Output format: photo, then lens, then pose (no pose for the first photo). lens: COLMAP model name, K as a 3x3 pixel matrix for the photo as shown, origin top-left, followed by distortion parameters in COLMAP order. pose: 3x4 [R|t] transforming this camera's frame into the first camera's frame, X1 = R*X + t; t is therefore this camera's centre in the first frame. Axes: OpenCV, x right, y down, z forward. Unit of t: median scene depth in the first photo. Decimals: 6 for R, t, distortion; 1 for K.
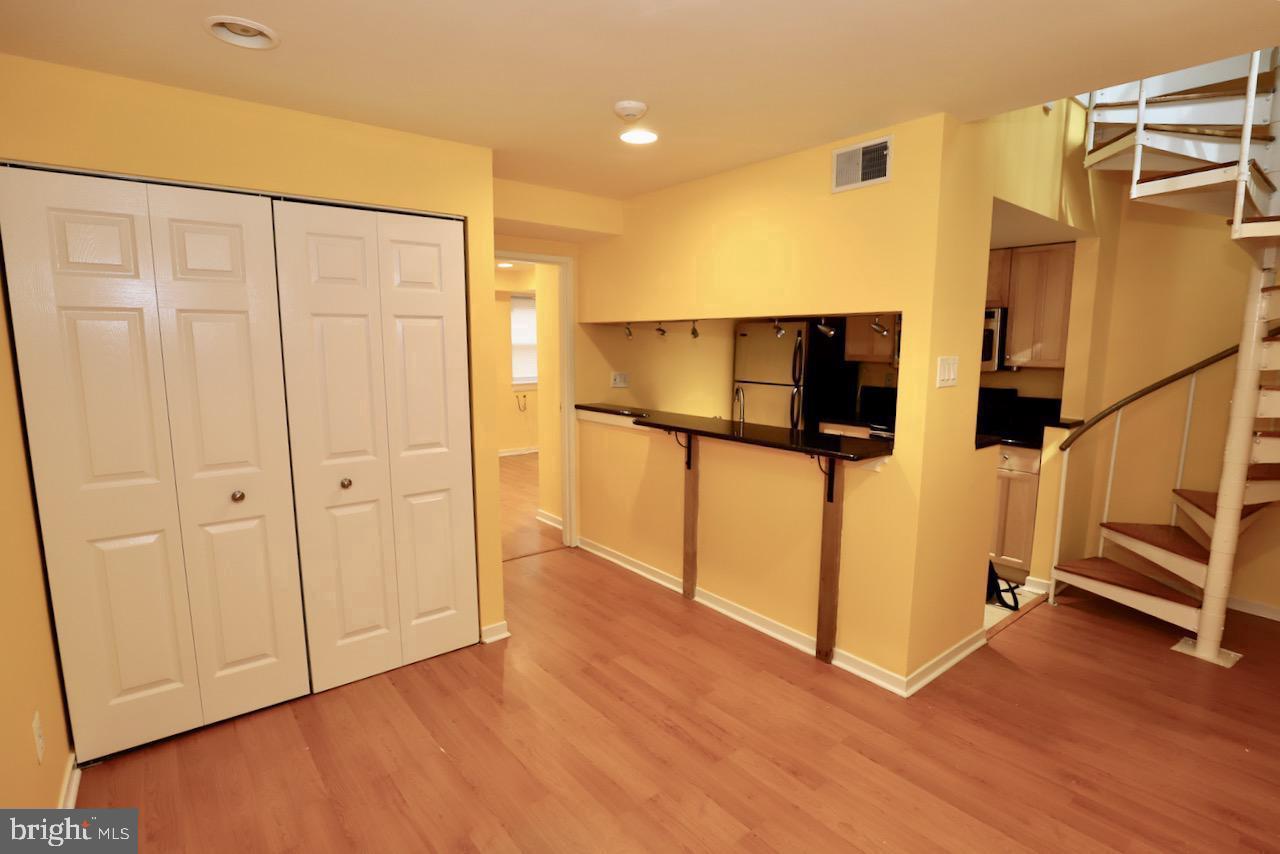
lens RADIAL K [[611.6, 0, 667.6], [0, 611.6, 431.3], [0, 0, 1]] dist [-0.023632, 0.000864]
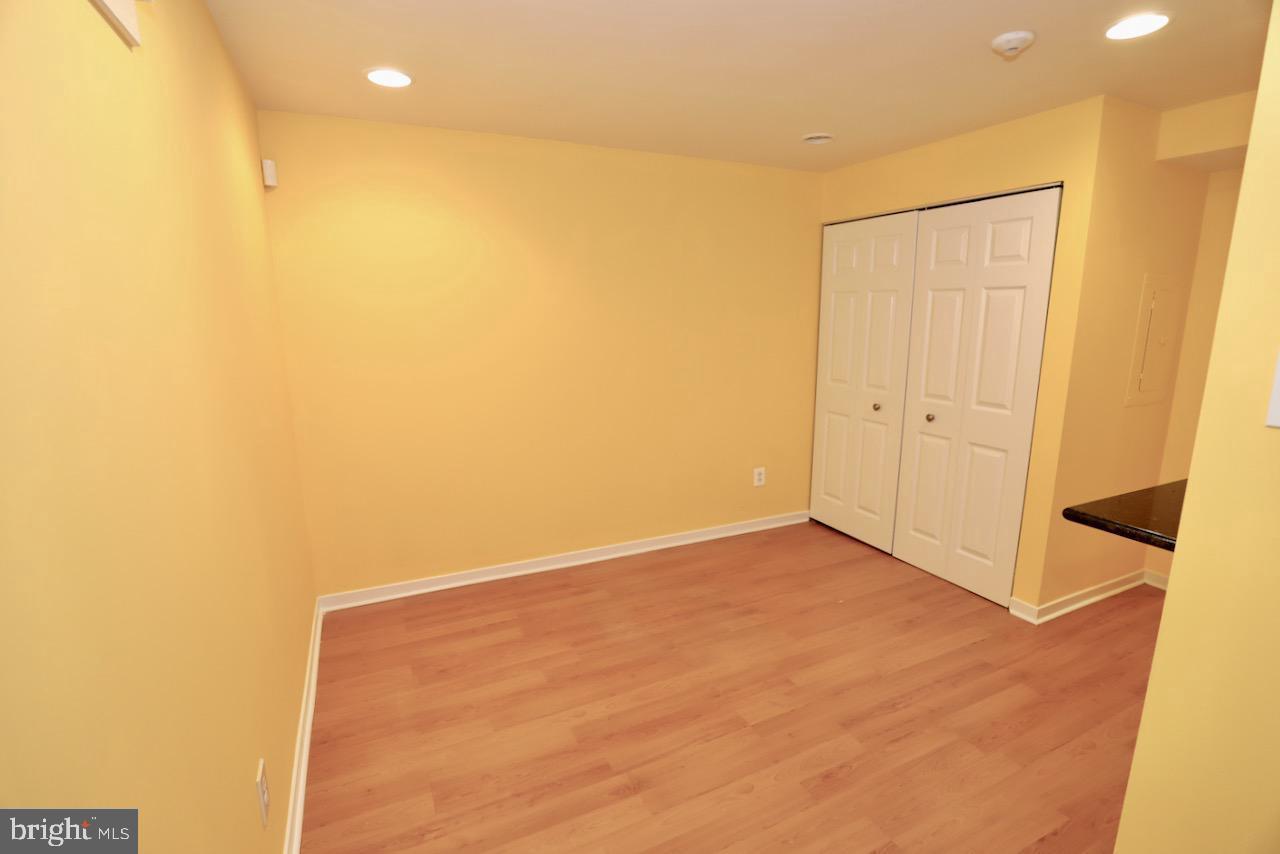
lens RADIAL K [[611.6, 0, 667.6], [0, 611.6, 431.3], [0, 0, 1]] dist [-0.023632, 0.000864]
pose [[-0.217868, 0.185056, -0.958273, 0.927653], [-0.145049, 0.964816, 0.219297, -0.099998], [0.965139, 0.186774, -0.183360, 0.737771]]
